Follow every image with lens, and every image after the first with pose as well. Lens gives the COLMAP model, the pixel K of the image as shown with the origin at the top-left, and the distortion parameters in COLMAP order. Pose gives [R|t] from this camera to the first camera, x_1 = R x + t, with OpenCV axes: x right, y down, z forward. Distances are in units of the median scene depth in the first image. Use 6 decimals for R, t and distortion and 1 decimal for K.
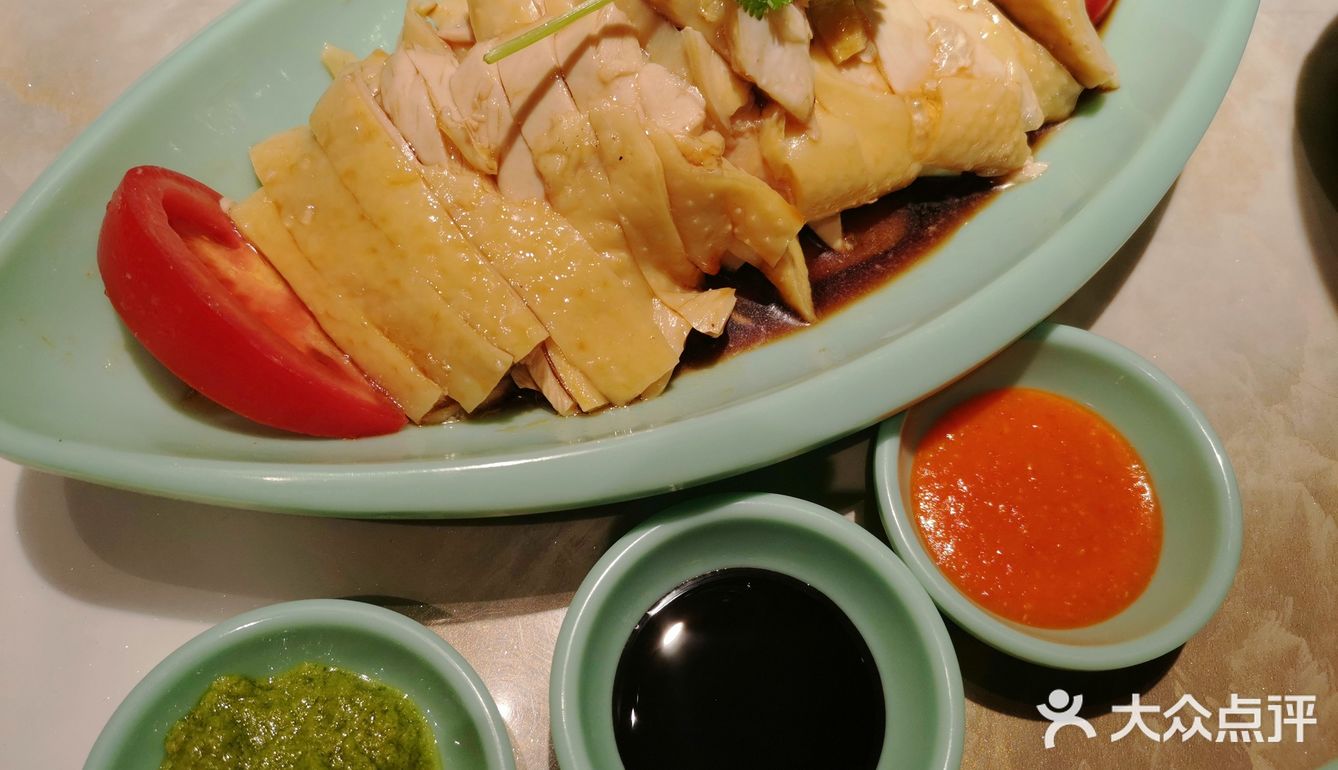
lens RADIAL K [[1043.6, 0, 669.0], [0, 1043.6, 385.0], [0, 0, 1]] dist [0.028312, -0.003253]
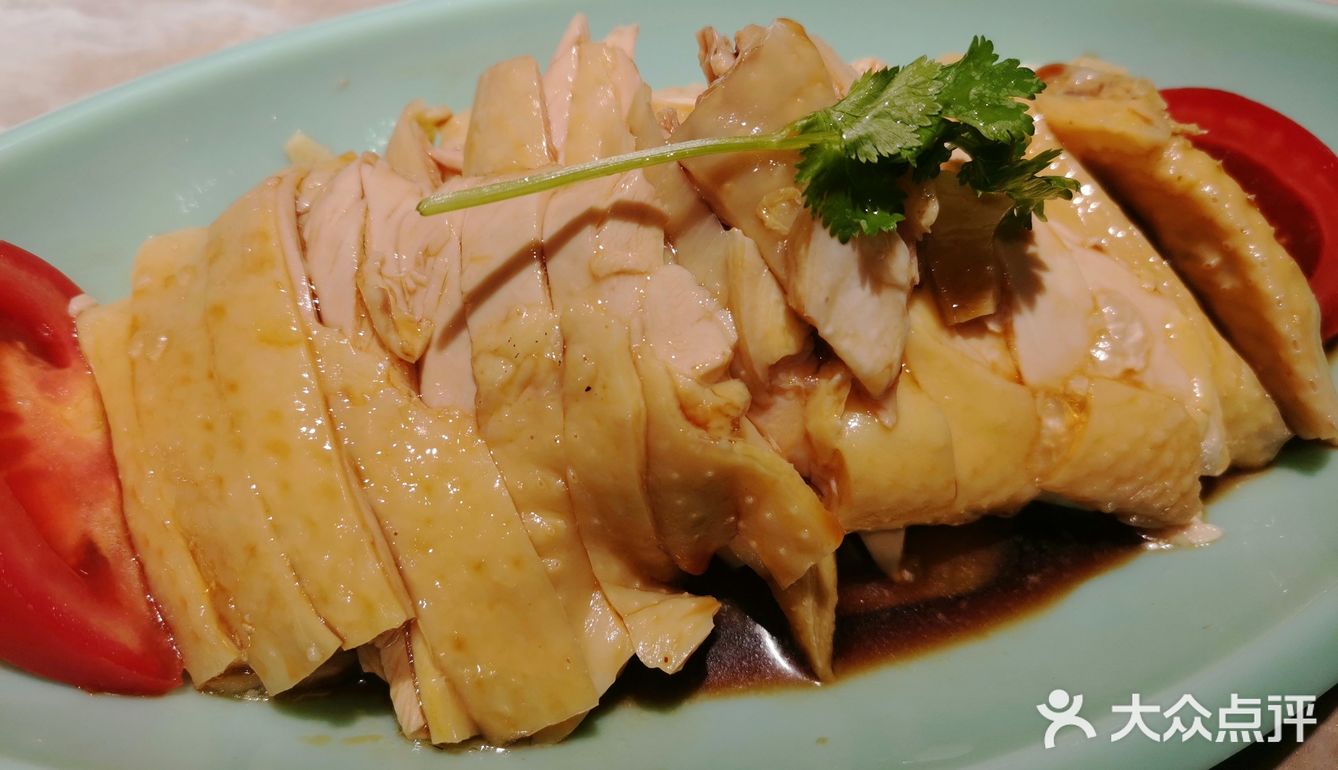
lens RADIAL K [[1008.7, 0, 669.0], [0, 1008.7, 385.0], [0, 0, 1]] dist [0.071765, -0.142371]
pose [[0.960891, 0.253602, -0.111240, 0.072202], [-0.265268, 0.958239, -0.106818, -0.157955], [0.079505, 0.132148, 0.988036, 0.350486]]
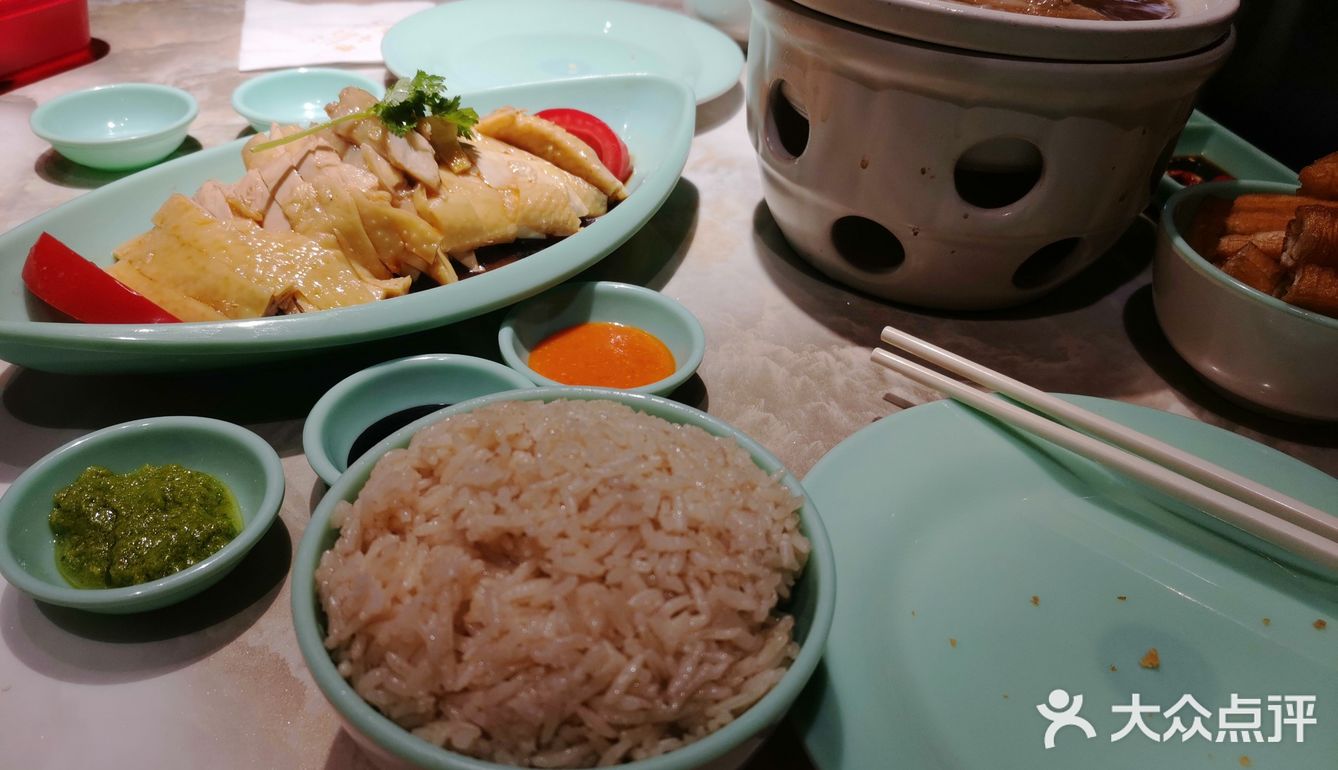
lens RADIAL K [[1008.7, 0, 669.0], [0, 1008.7, 385.0], [0, 0, 1]] dist [0.071765, -0.142371]
pose [[0.971064, -0.138675, 0.194432, 0.135114], [0.211615, 0.877001, -0.431380, 0.941813], [-0.110695, 0.460043, 0.880970, -0.488103]]
